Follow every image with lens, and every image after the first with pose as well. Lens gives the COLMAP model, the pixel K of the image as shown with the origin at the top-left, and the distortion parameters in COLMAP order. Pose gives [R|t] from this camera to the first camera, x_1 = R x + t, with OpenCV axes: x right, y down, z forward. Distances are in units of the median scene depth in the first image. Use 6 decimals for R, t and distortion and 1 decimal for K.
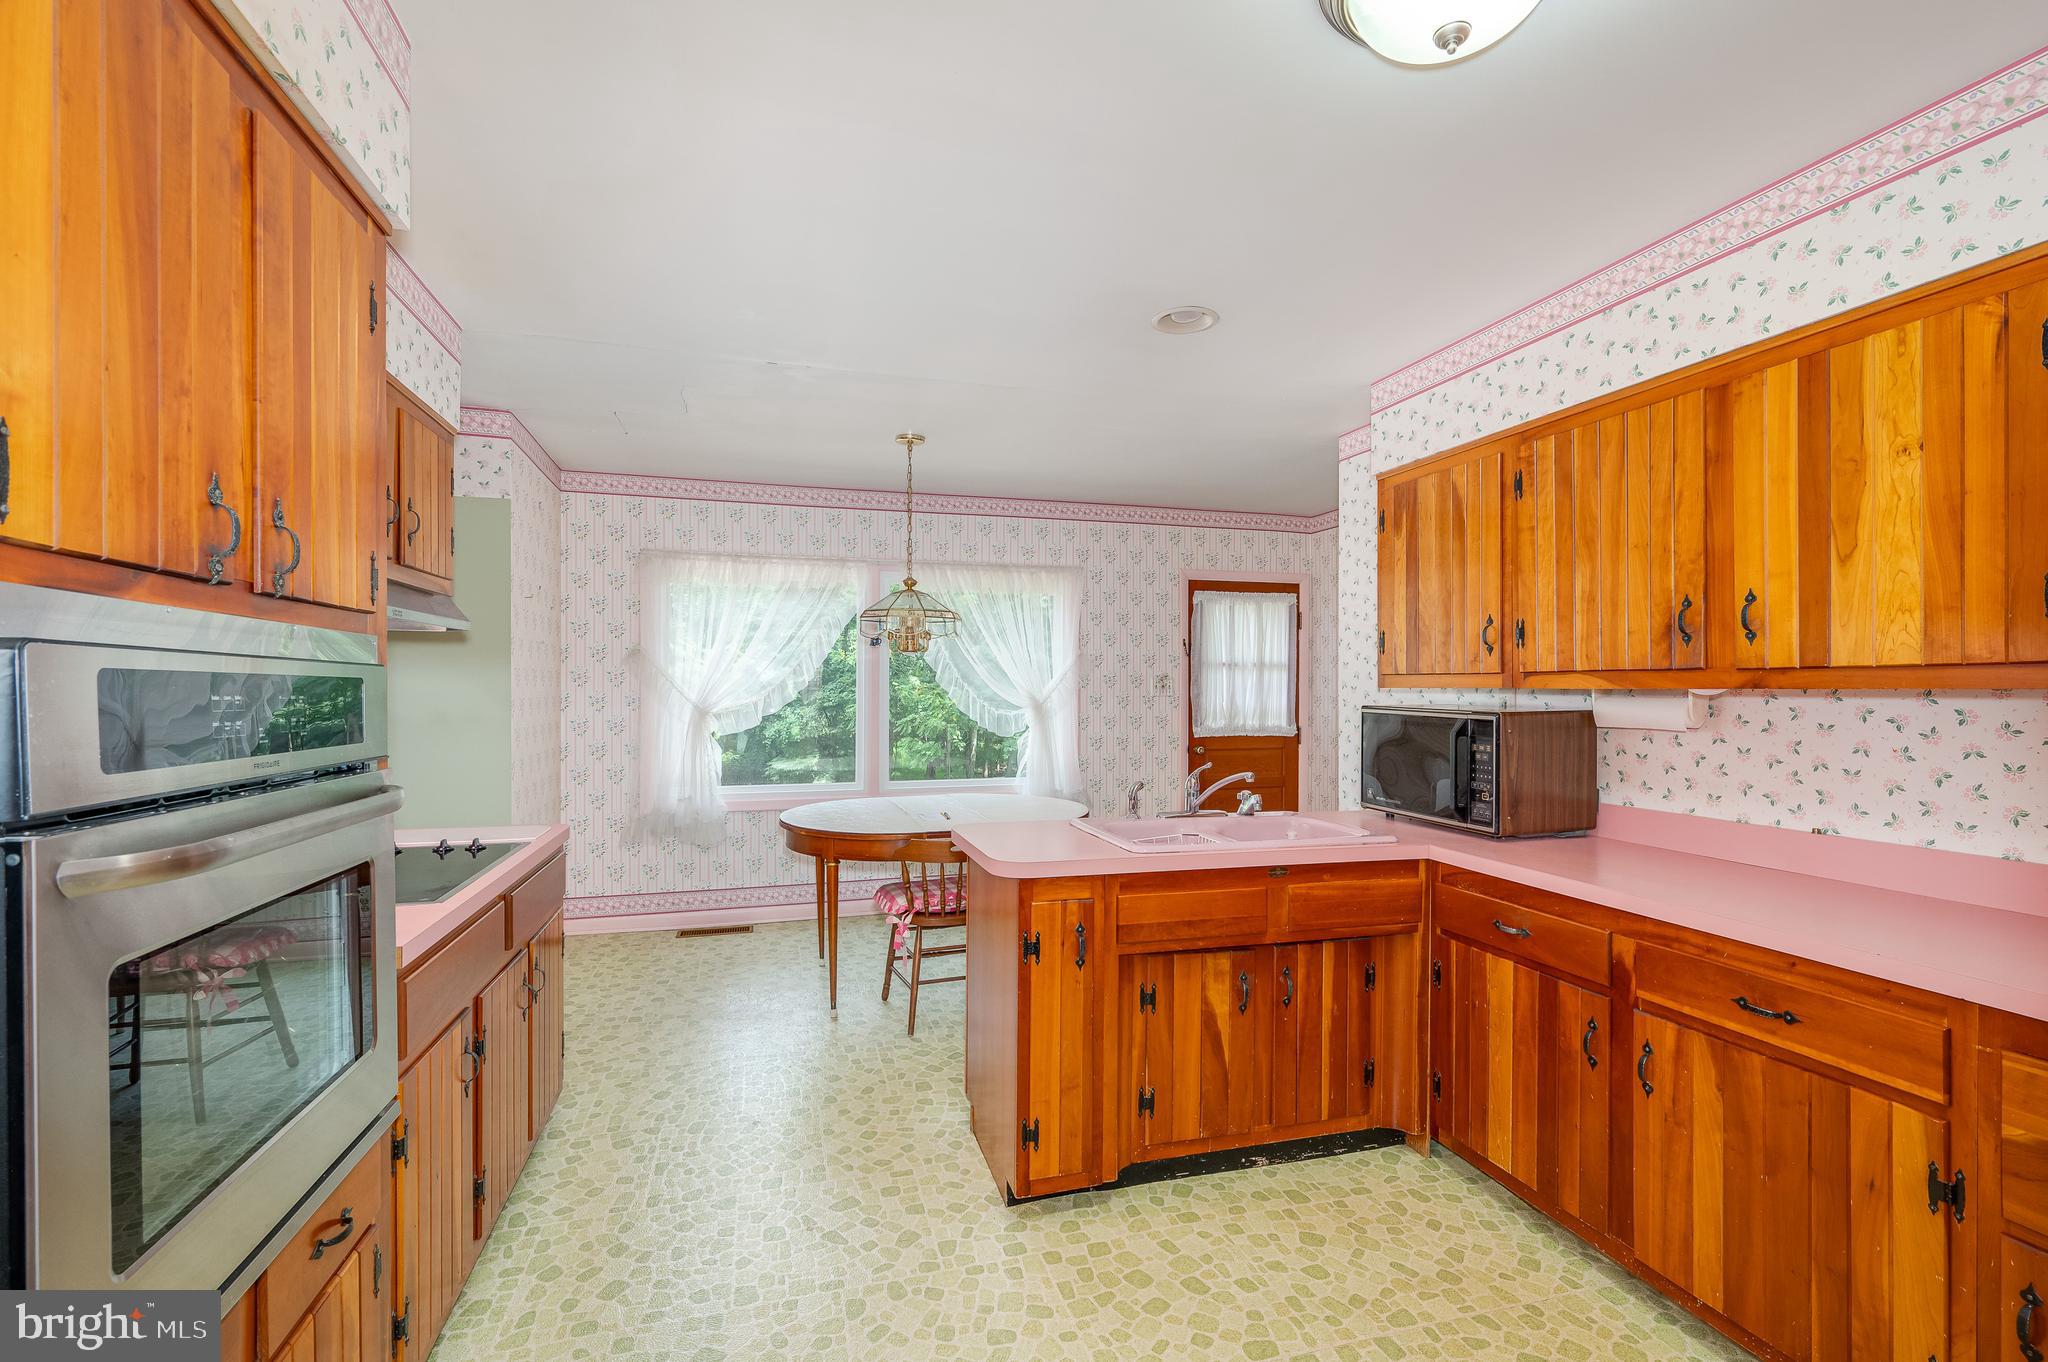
lens RADIAL K [[901.2, 0, 1021.8], [0, 901.2, 697.7], [0, 0, 1]] dist [-0.000450, -0.000095]
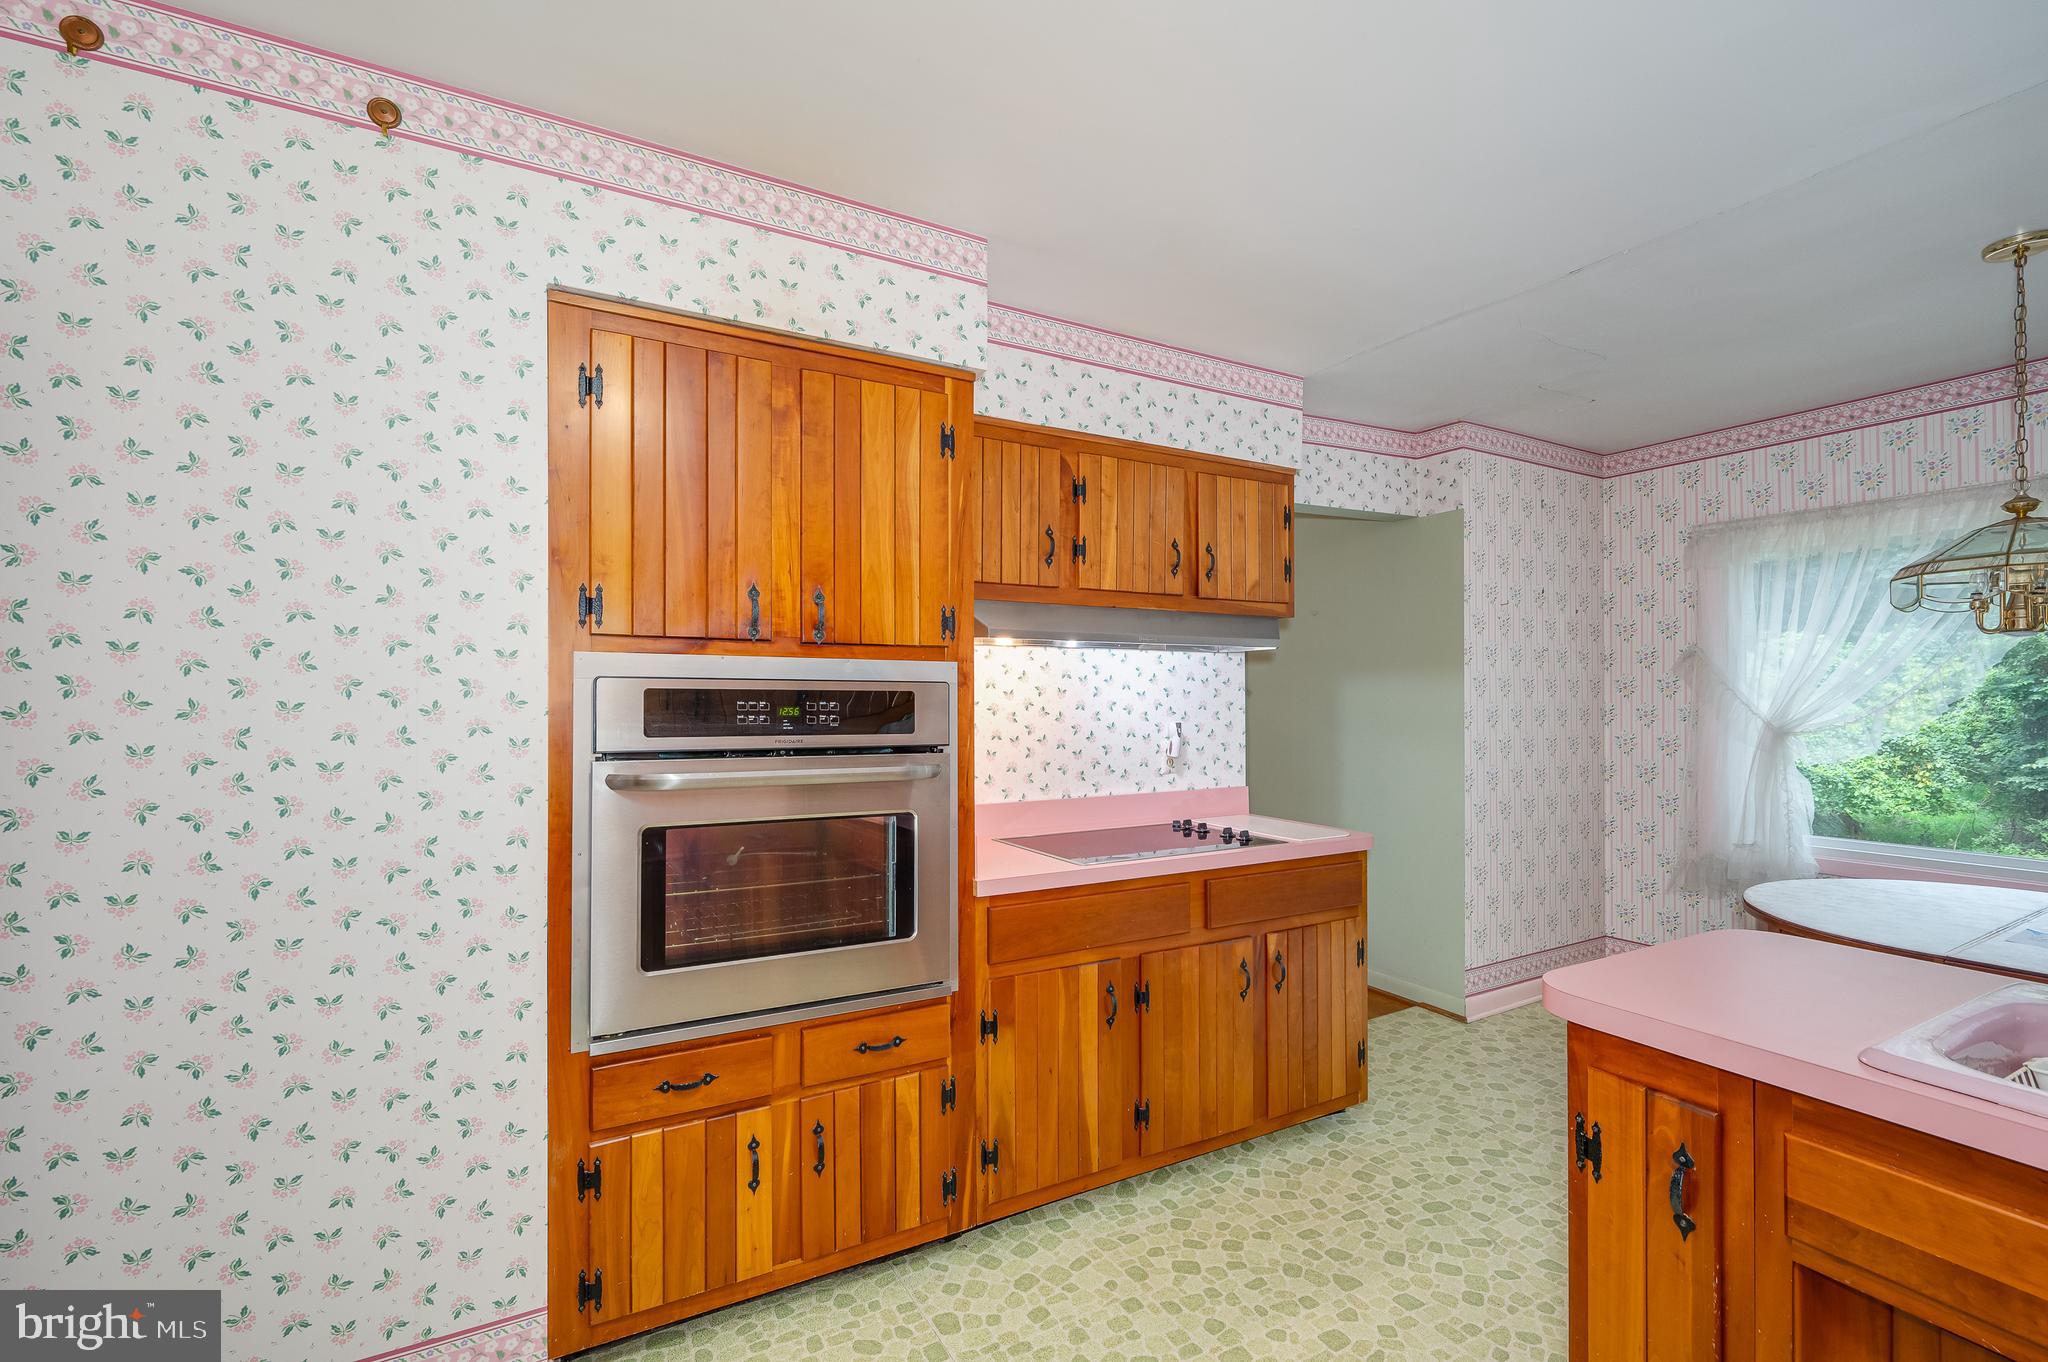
lens RADIAL K [[901.2, 0, 1021.8], [0, 901.2, 697.7], [0, 0, 1]] dist [-0.000450, -0.000095]
pose [[0.233002, -0.003718, -0.972469, 0.220148], [-0.010158, 0.999929, -0.006257, -0.000763], [0.972423, 0.011336, 0.232948, 0.231276]]
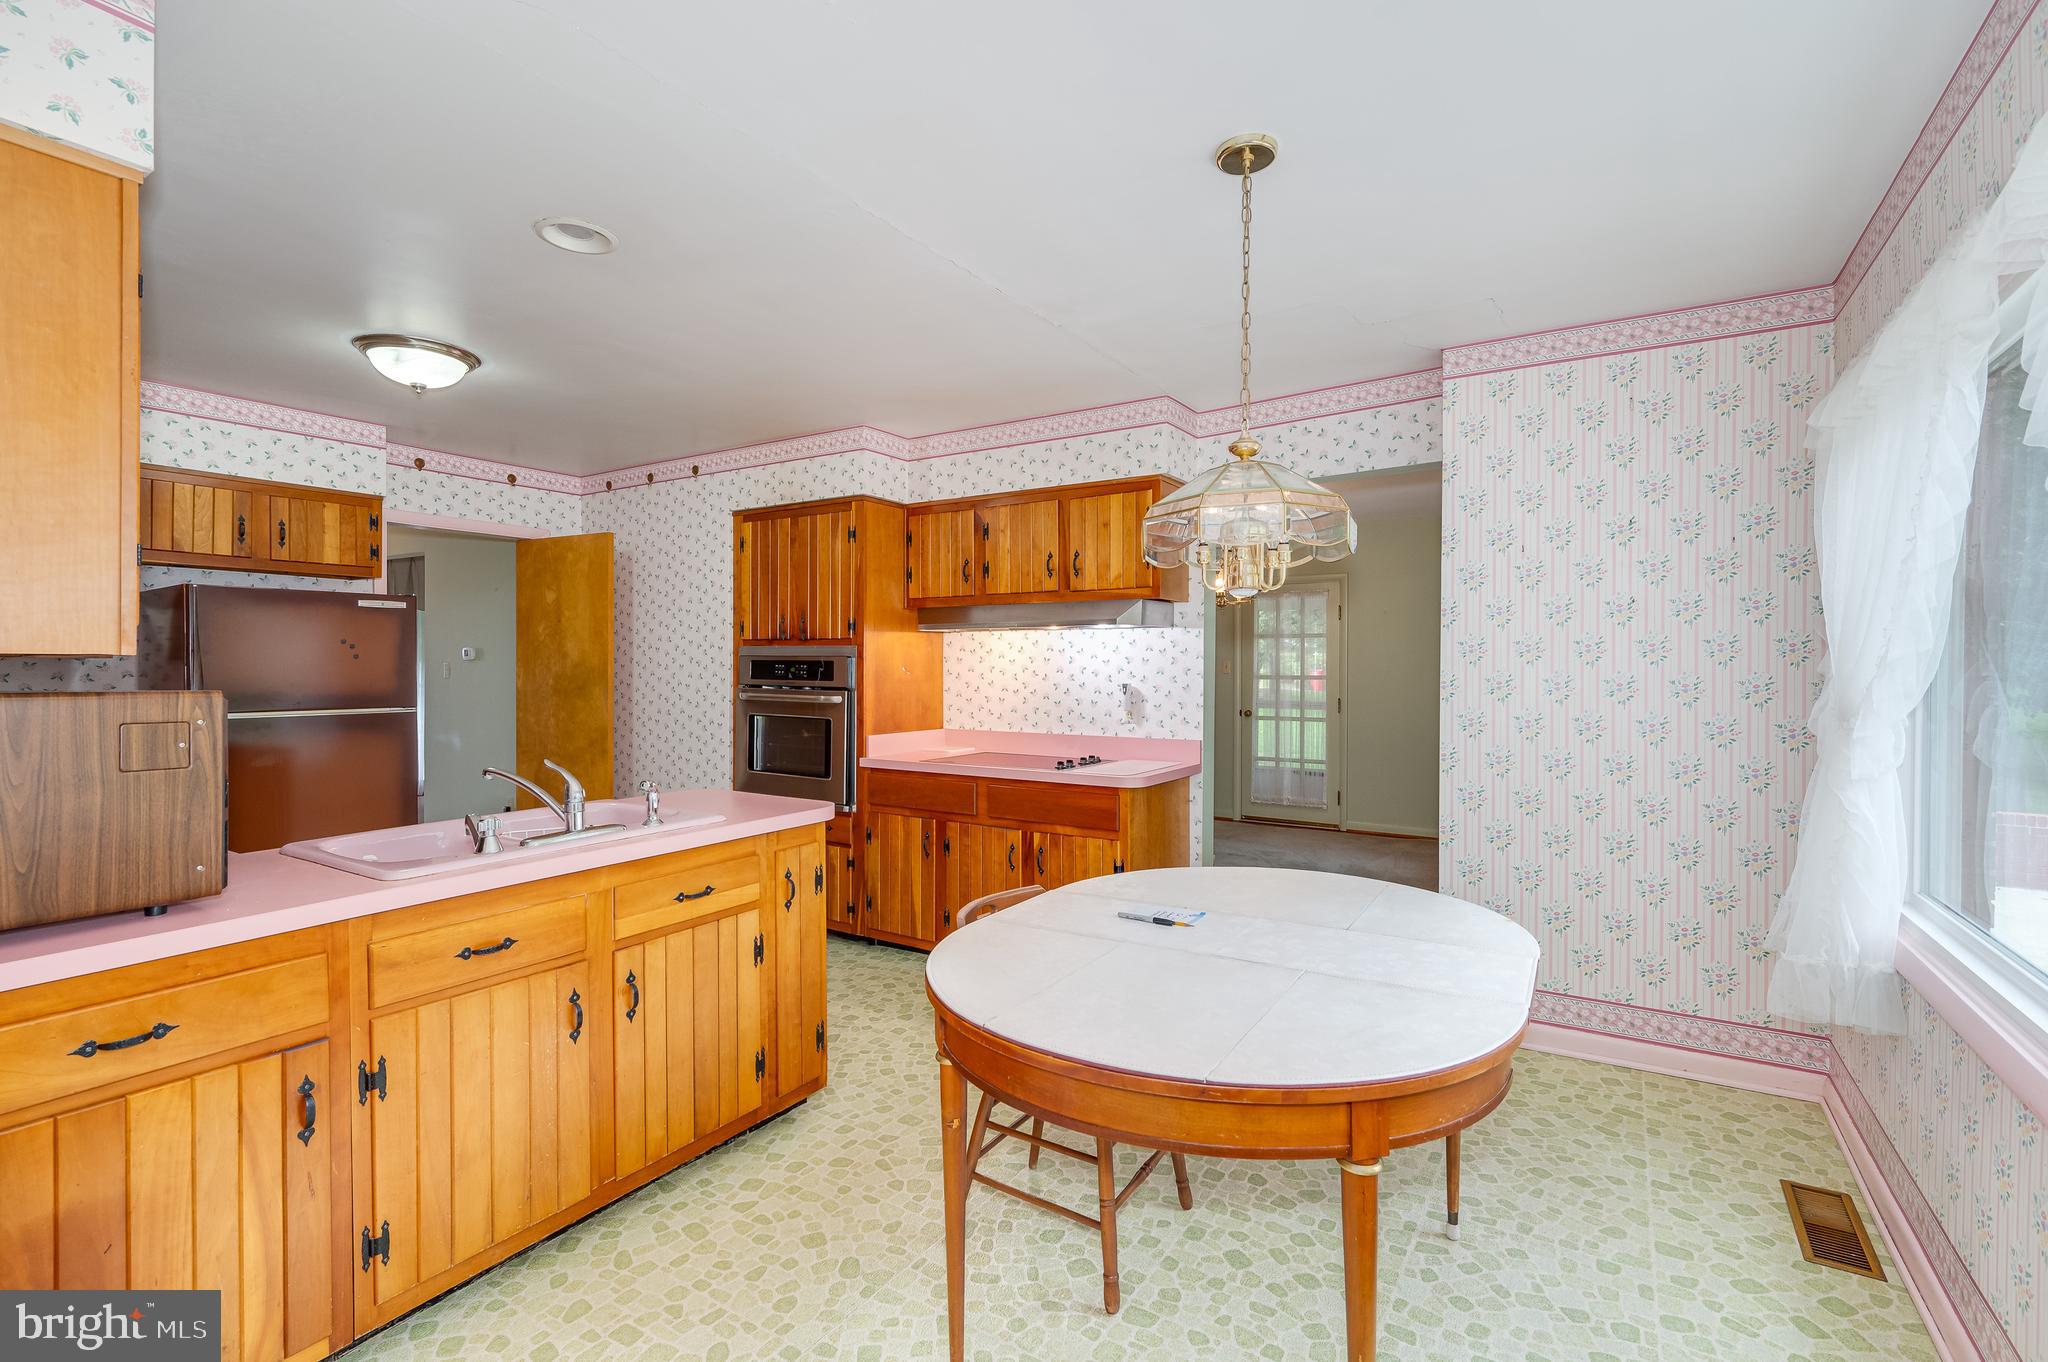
lens RADIAL K [[919.7, 0, 1061.5], [0, 919.7, 677.6], [0, 0, 1]] dist [-0.000056, -0.000090]
pose [[-0.735949, 0.003822, -0.677026, 0.237505], [-0.012684, 0.999731, 0.019432, -0.009614], [0.676918, 0.022889, -0.735703, 1.090400]]
